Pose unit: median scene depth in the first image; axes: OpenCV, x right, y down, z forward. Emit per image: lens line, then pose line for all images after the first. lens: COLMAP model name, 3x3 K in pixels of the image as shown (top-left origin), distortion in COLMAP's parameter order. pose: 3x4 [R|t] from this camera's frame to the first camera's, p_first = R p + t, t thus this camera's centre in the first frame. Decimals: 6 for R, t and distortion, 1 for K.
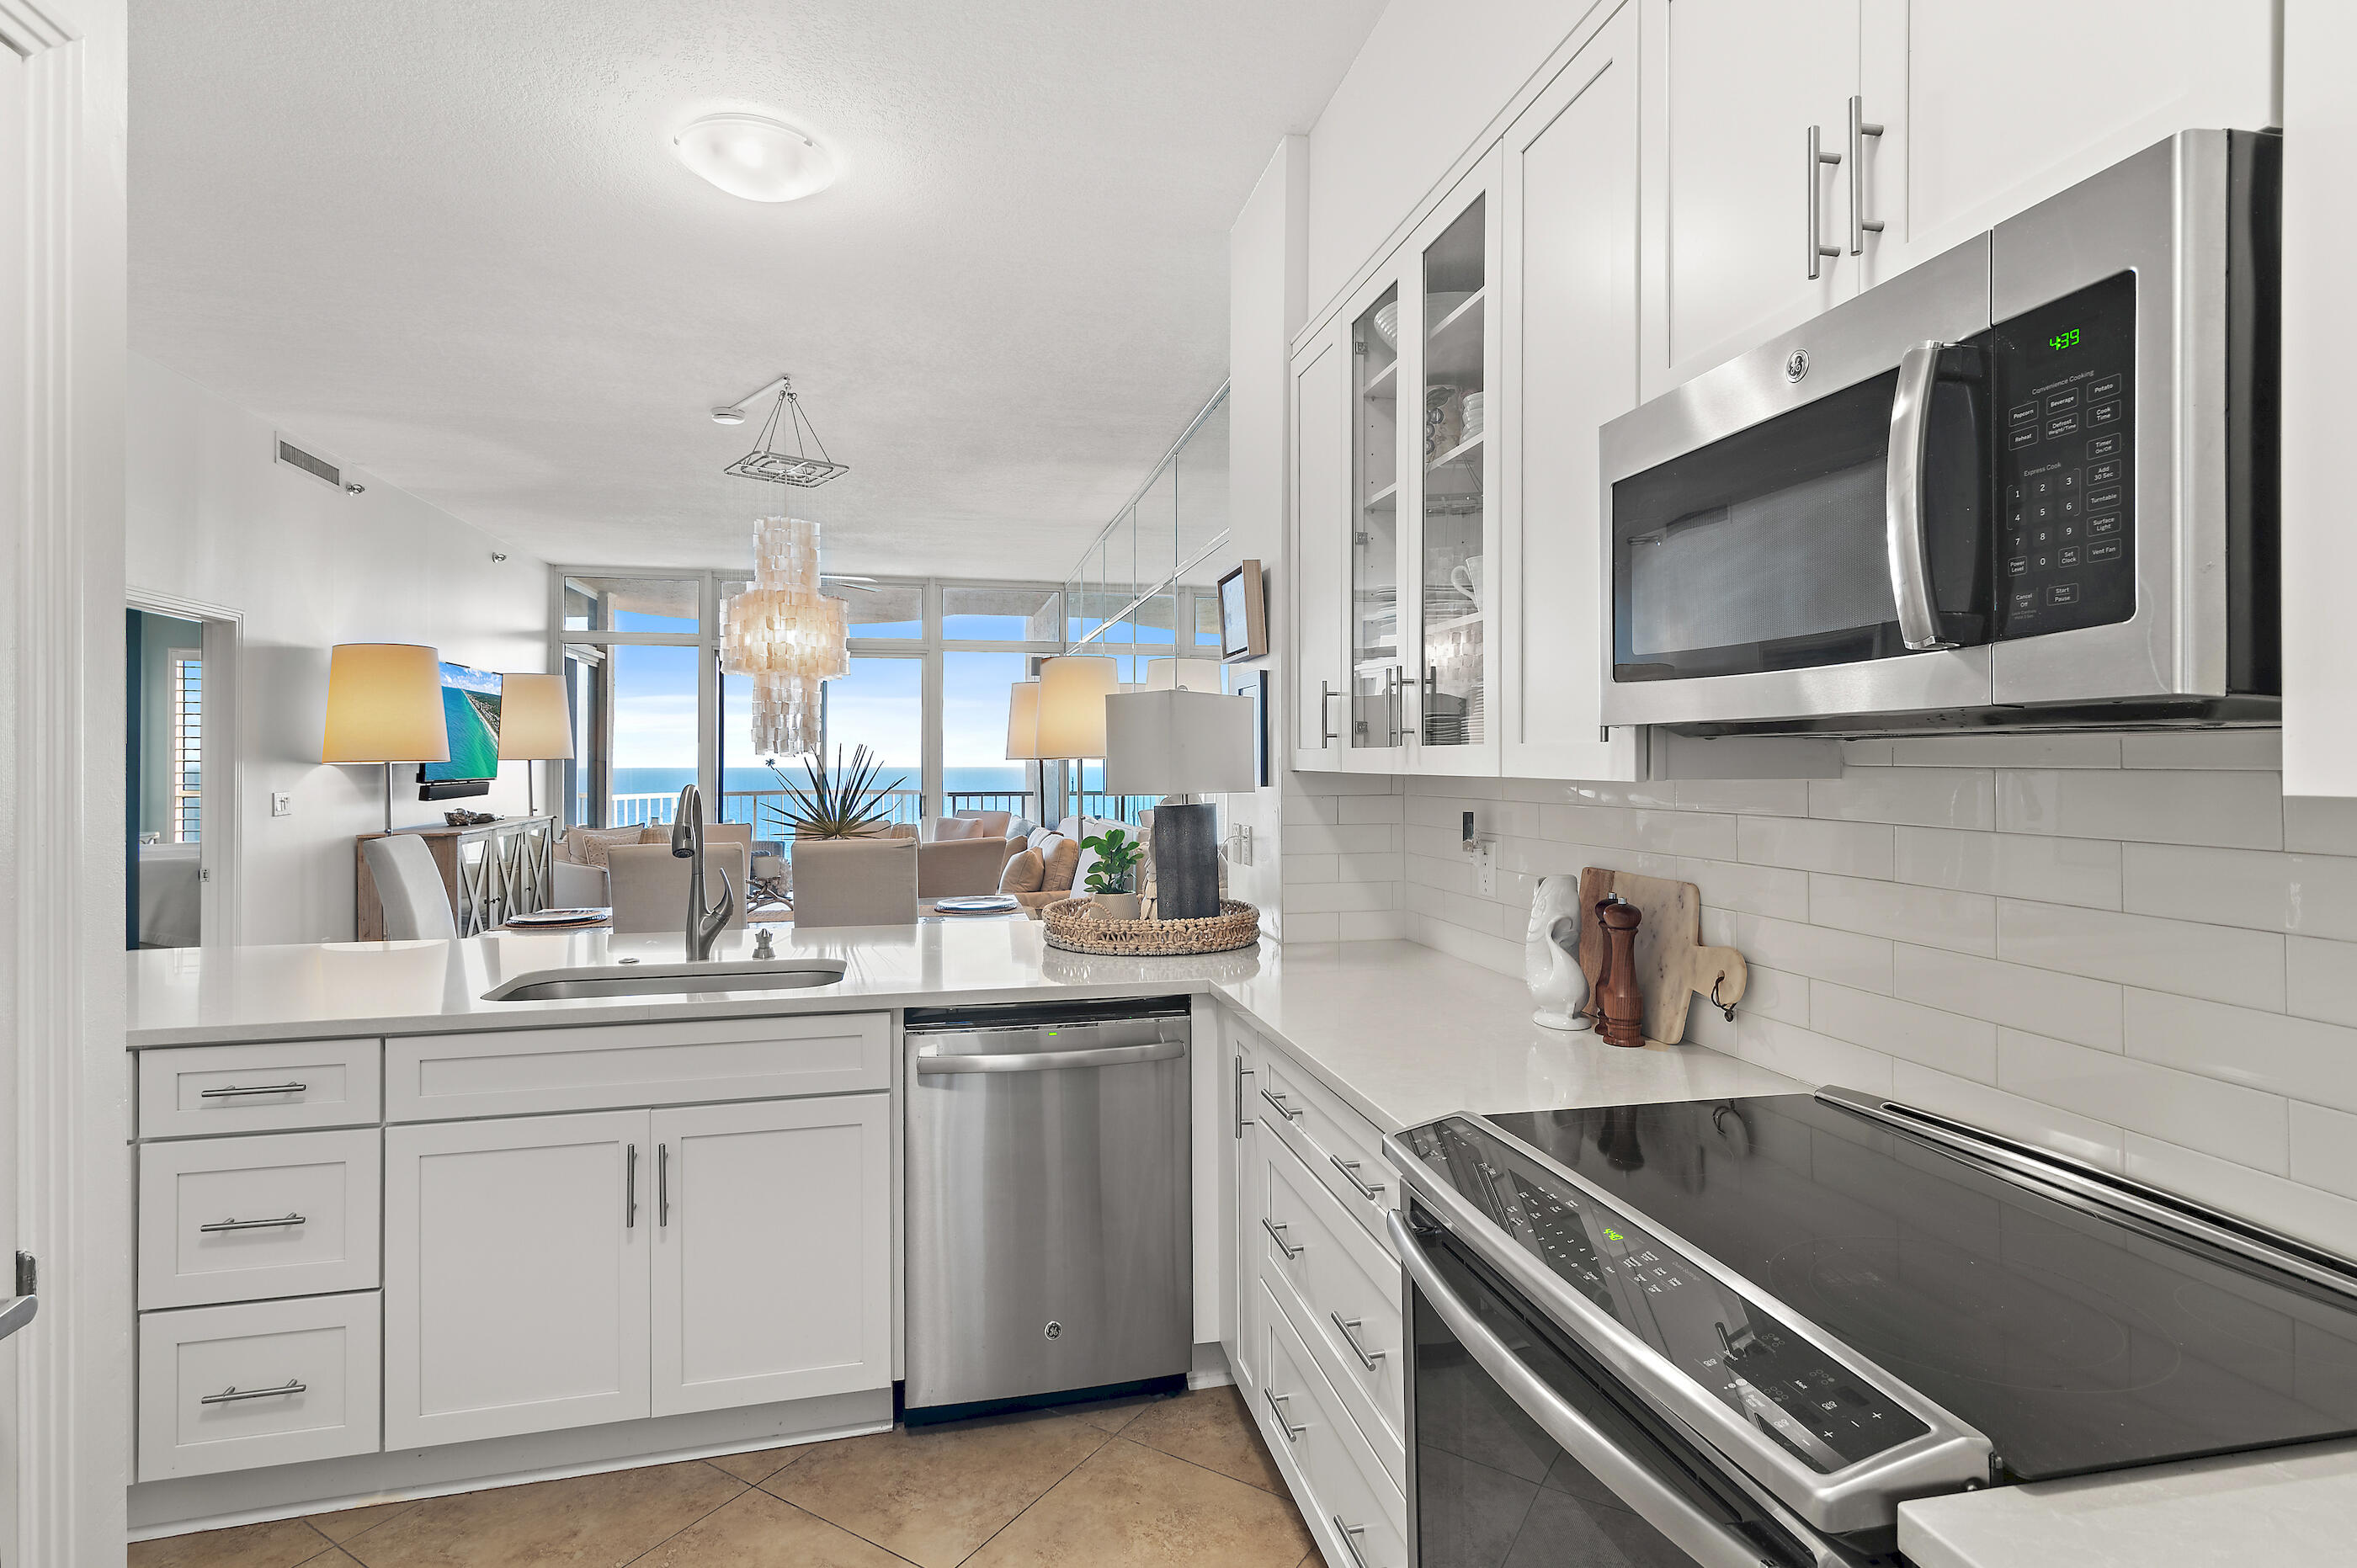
lens RADIAL K [[1152.2, 0, 1187.6], [0, 1152.2, 770.0], [0, 0, 1]] dist [0.020741, -0.003094]
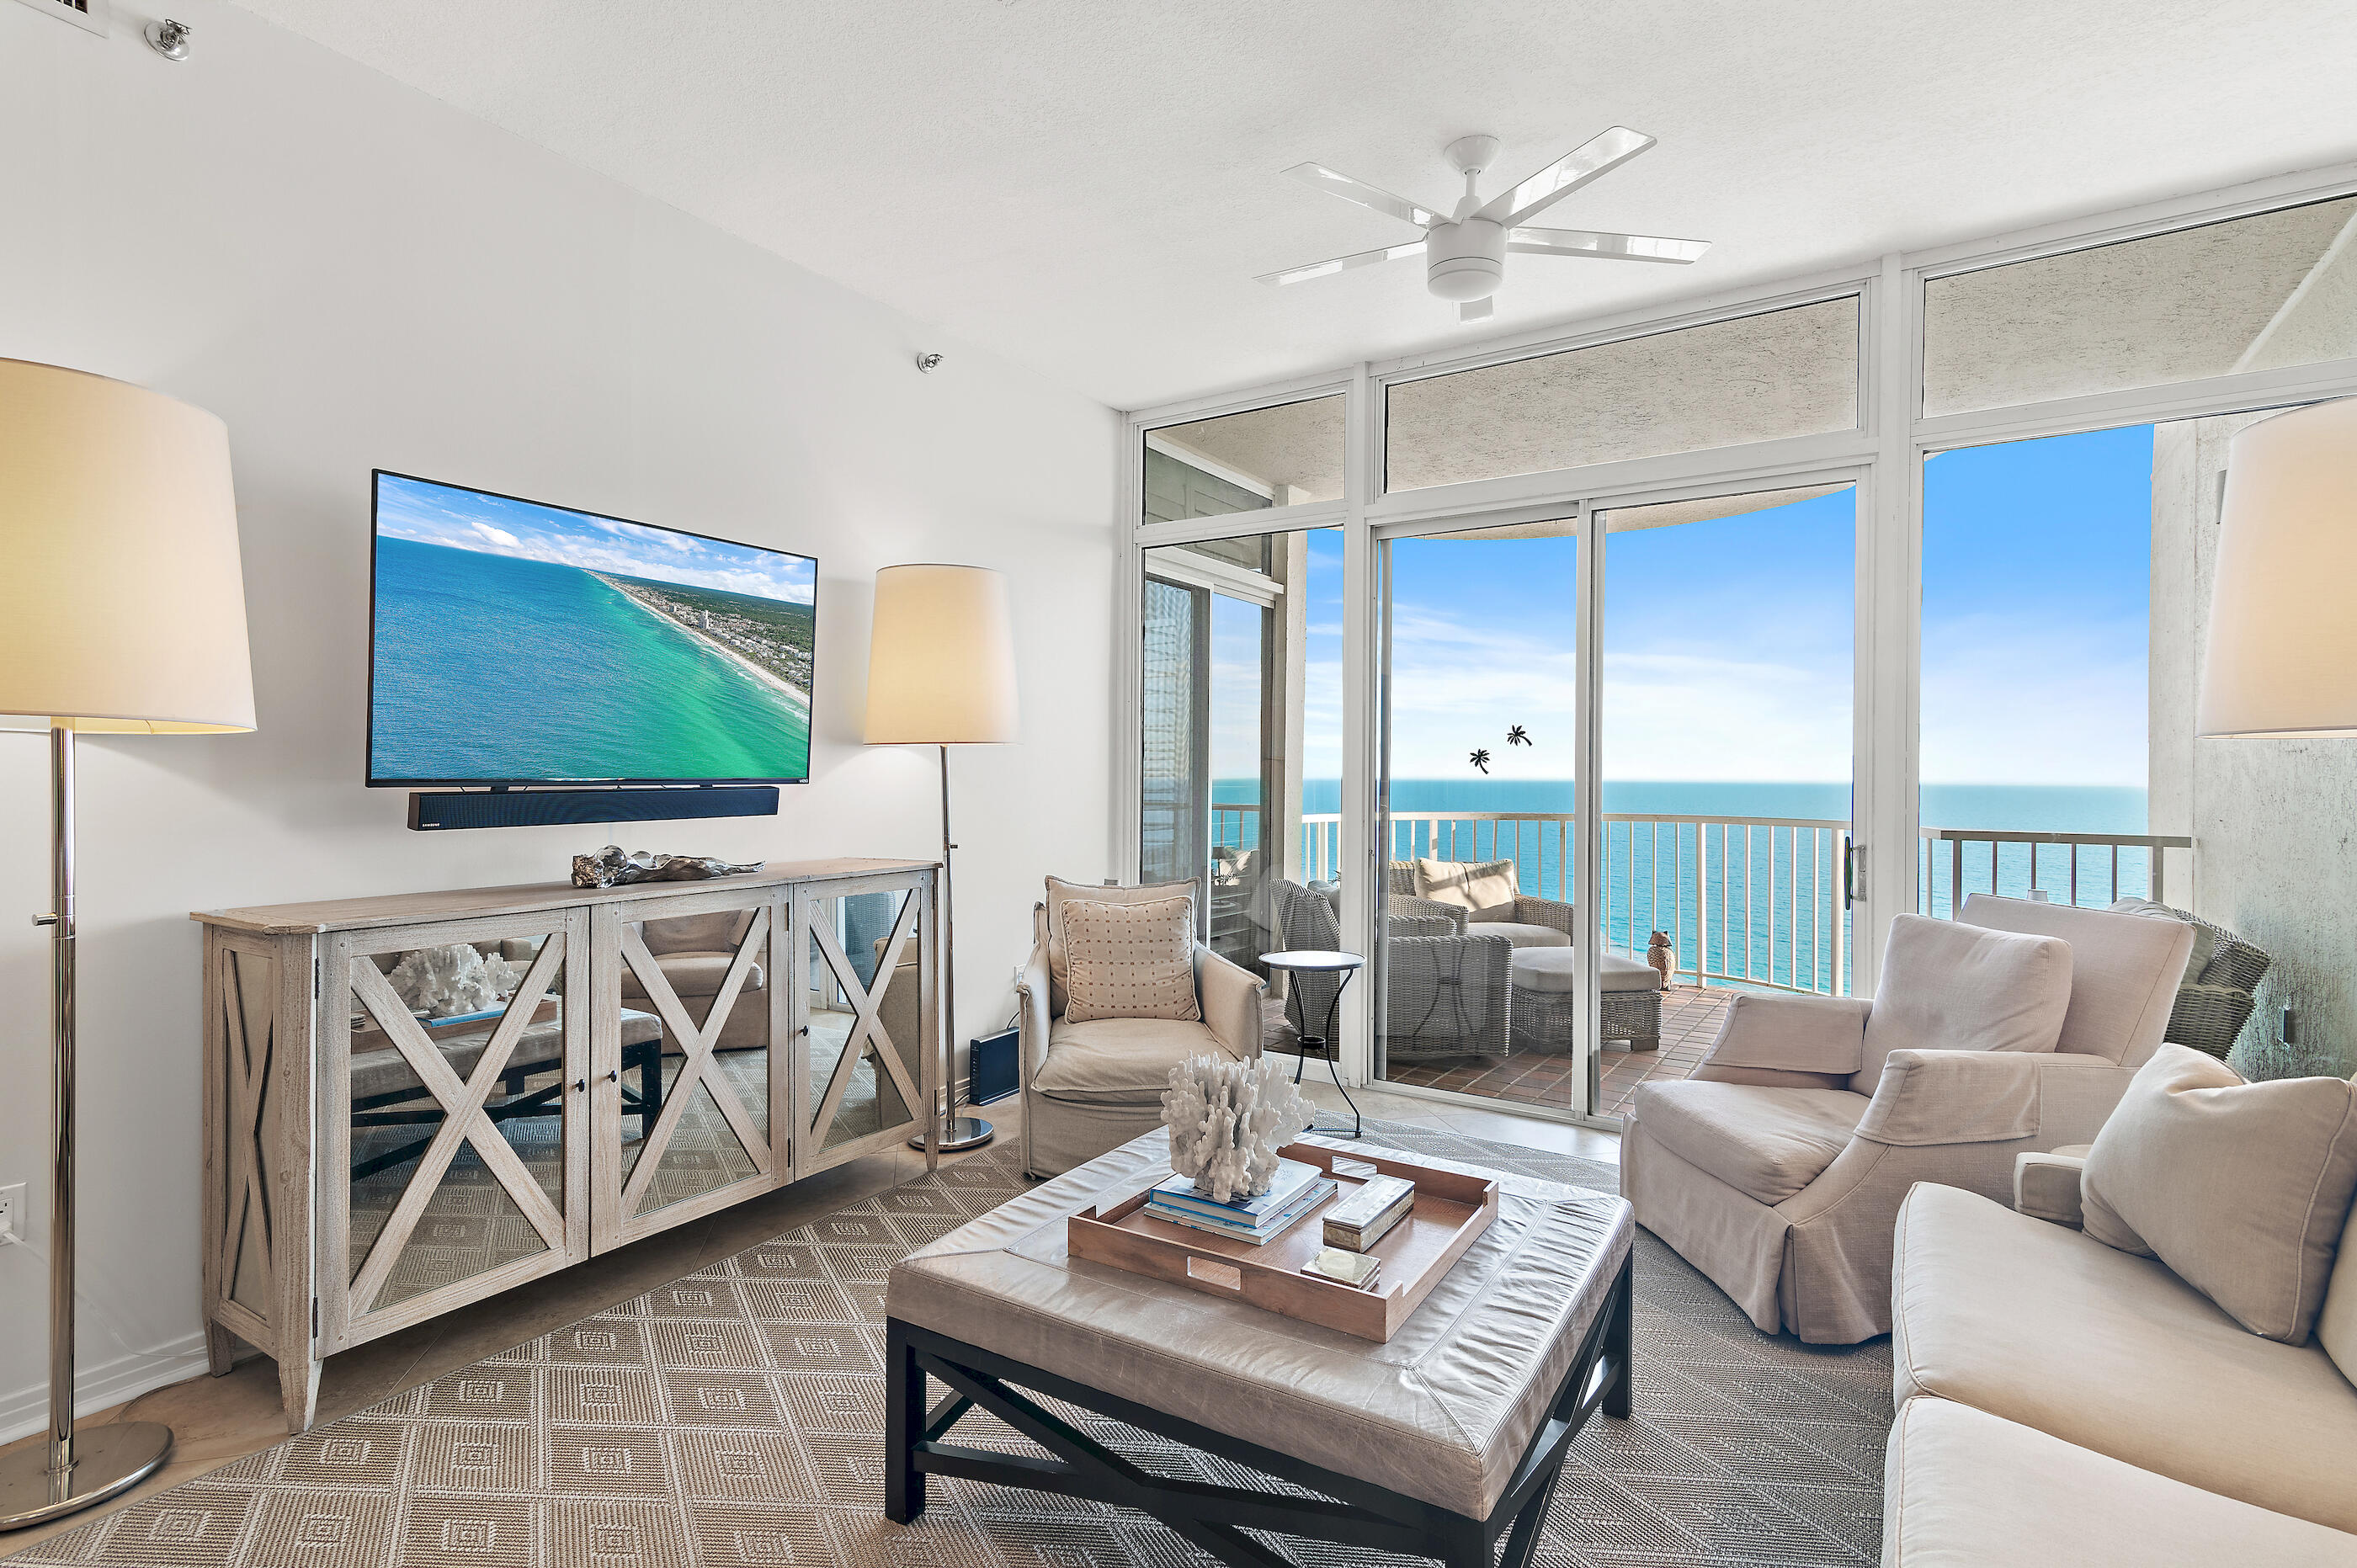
lens RADIAL K [[1152.2, 0, 1196.8], [0, 1152.2, 791.2], [0, 0, 1]] dist [0.020741, -0.003094]
pose [[0.711550, 0.017581, -0.702416, -0.106732], [-0.013620, 0.999844, 0.011228, 0.003025], [0.702504, 0.001578, 0.711679, 0.524760]]
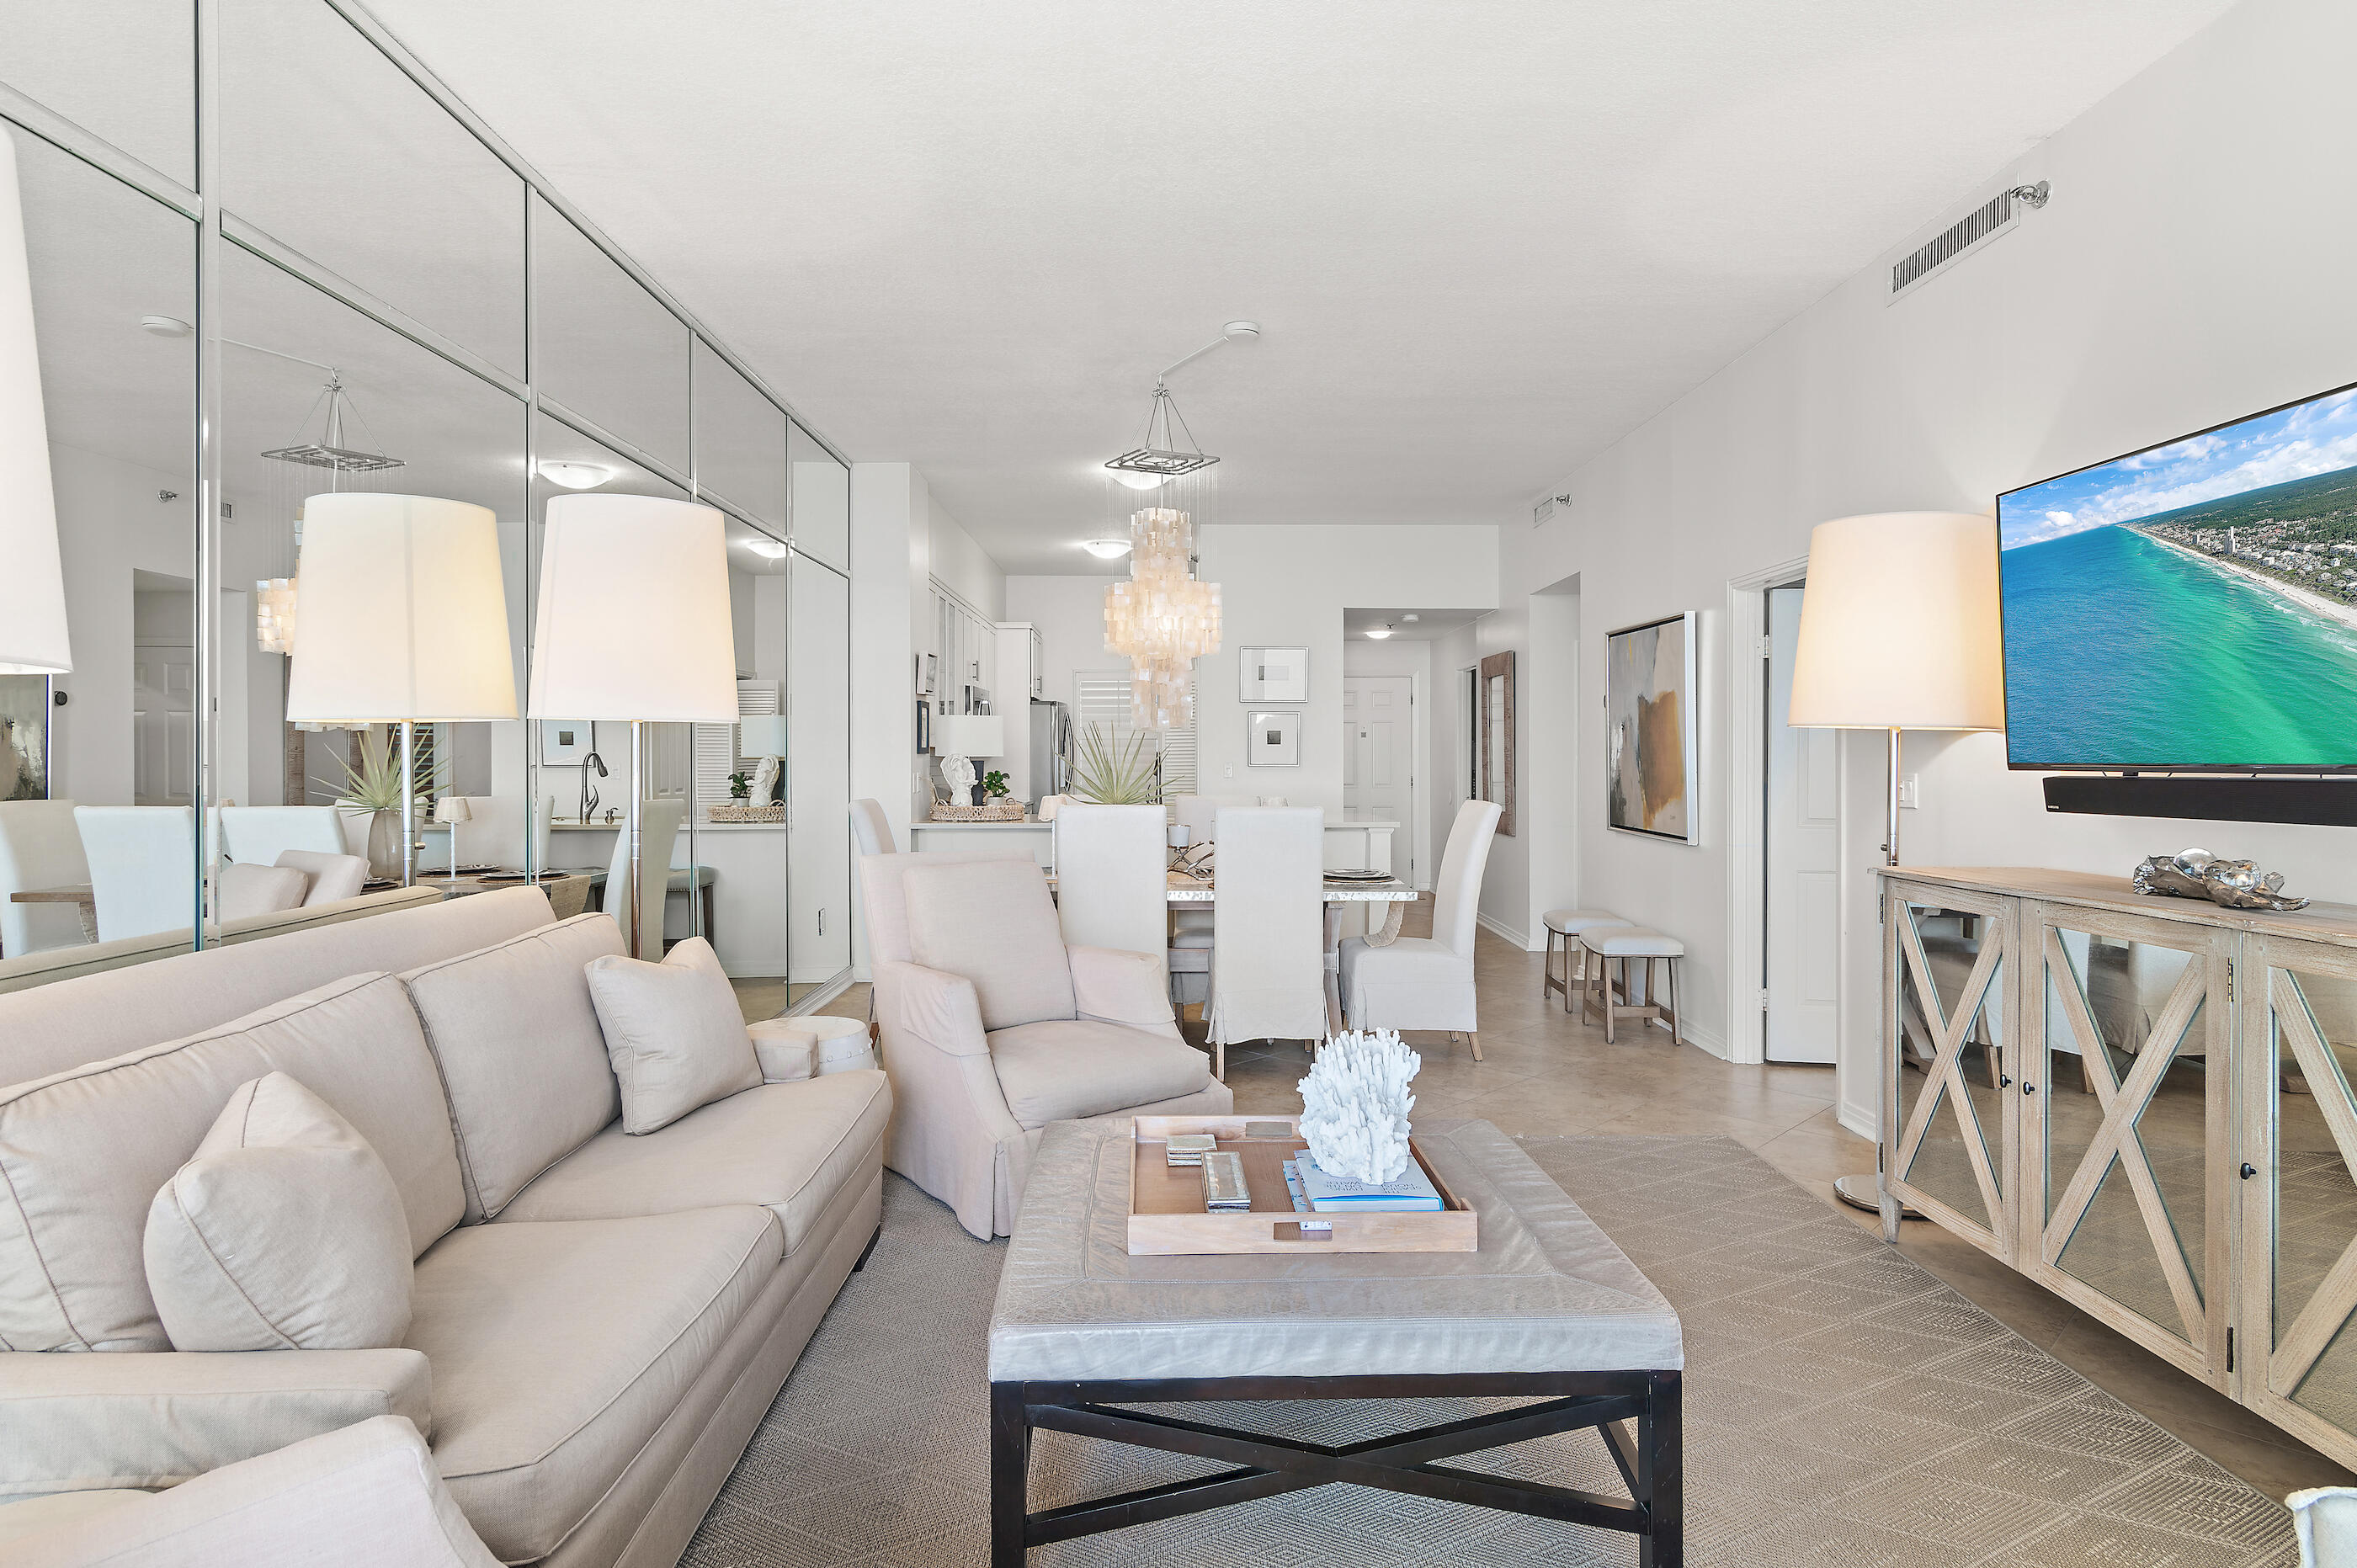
lens RADIAL K [[1231.9, 0, 1191.1], [0, 1231.9, 774.8], [0, 0, 1]] dist [-0.030635, 0.000017]
pose [[-0.980345, -0.004035, 0.197249, -0.256956], [0.000483, 0.999739, 0.022850, 0.001789], [-0.197290, 0.022497, -0.980087, 0.883503]]
